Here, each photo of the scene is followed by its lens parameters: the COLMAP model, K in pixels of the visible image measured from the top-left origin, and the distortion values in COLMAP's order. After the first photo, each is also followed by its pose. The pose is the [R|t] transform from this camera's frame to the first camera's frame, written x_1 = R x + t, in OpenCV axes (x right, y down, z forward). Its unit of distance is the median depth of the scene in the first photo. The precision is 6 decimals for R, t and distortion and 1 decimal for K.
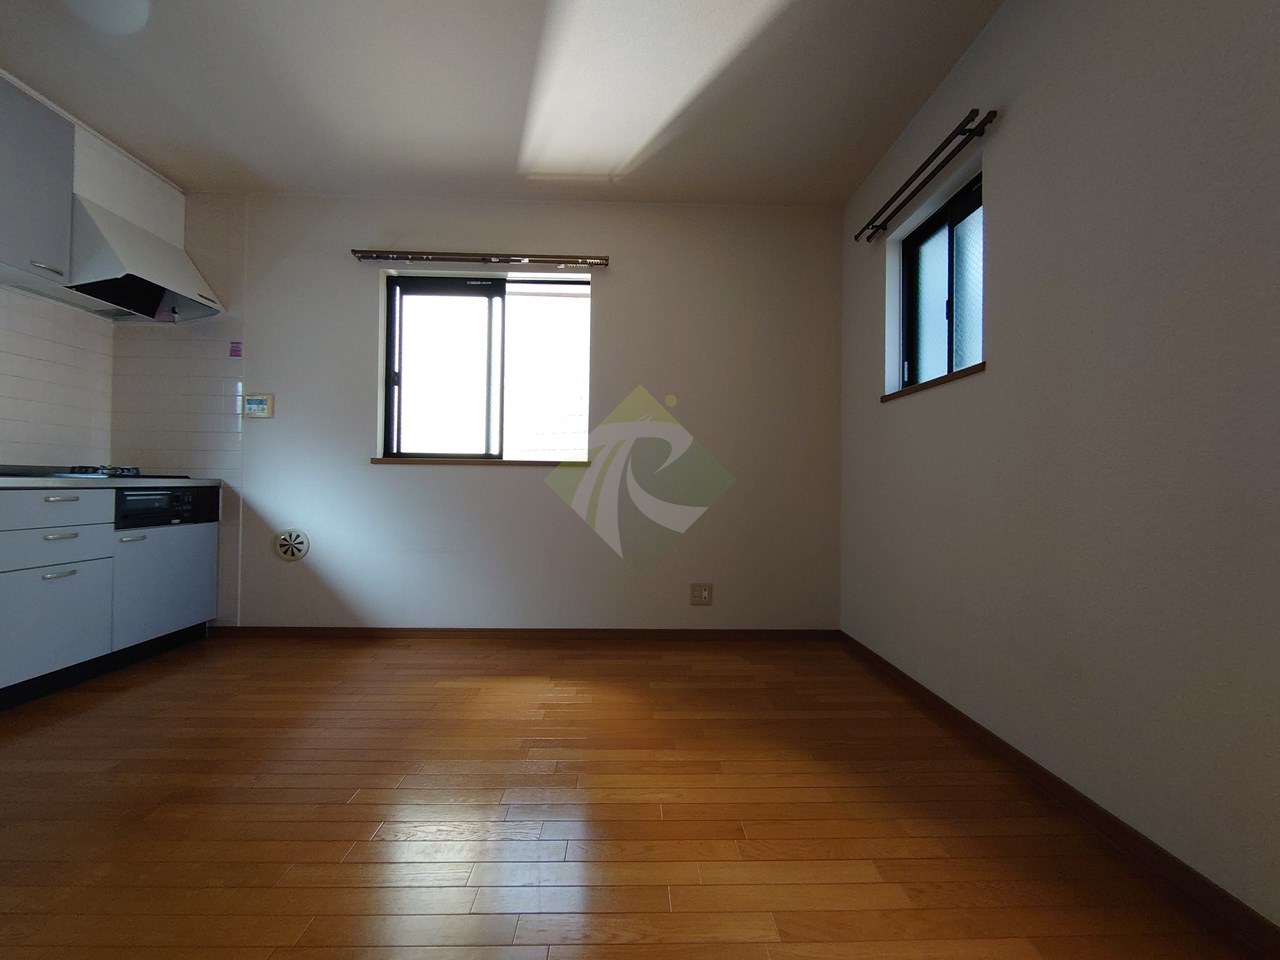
lens RADIAL K [[552.4, 0, 641.6], [0, 552.4, 479.6], [0, 0, 1]] dist [-0.001654, -0.000297]
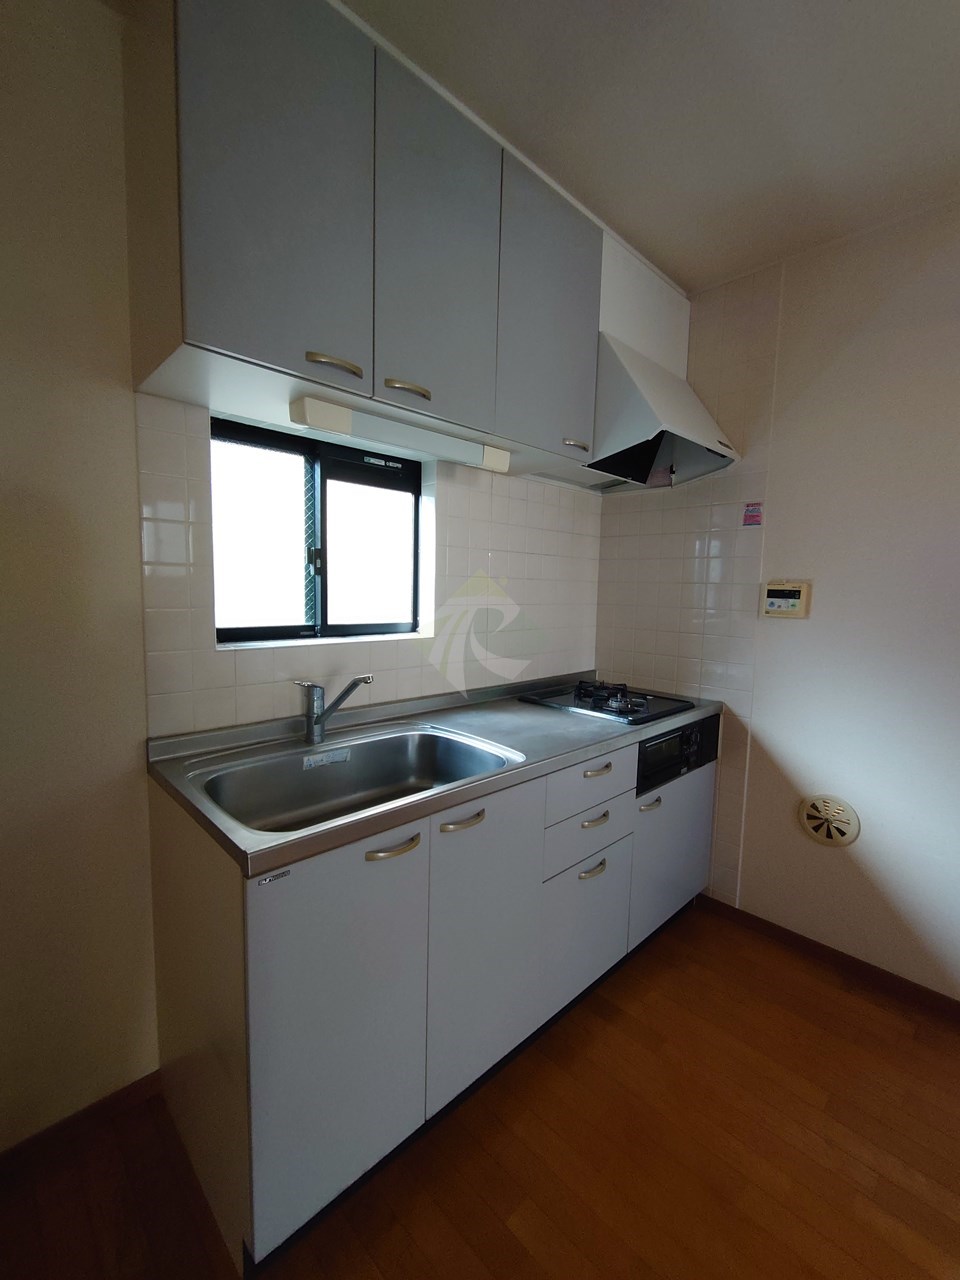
lens RADIAL K [[552.4, 0, 476.7], [0, 552.4, 642.4], [0, 0, 1]] dist [-0.001654, -0.000297]
pose [[0.672180, 0.074472, -0.736633, -0.455917], [-0.007008, 0.995524, 0.094251, -0.142291], [0.740355, -0.058191, 0.669693, 0.291422]]
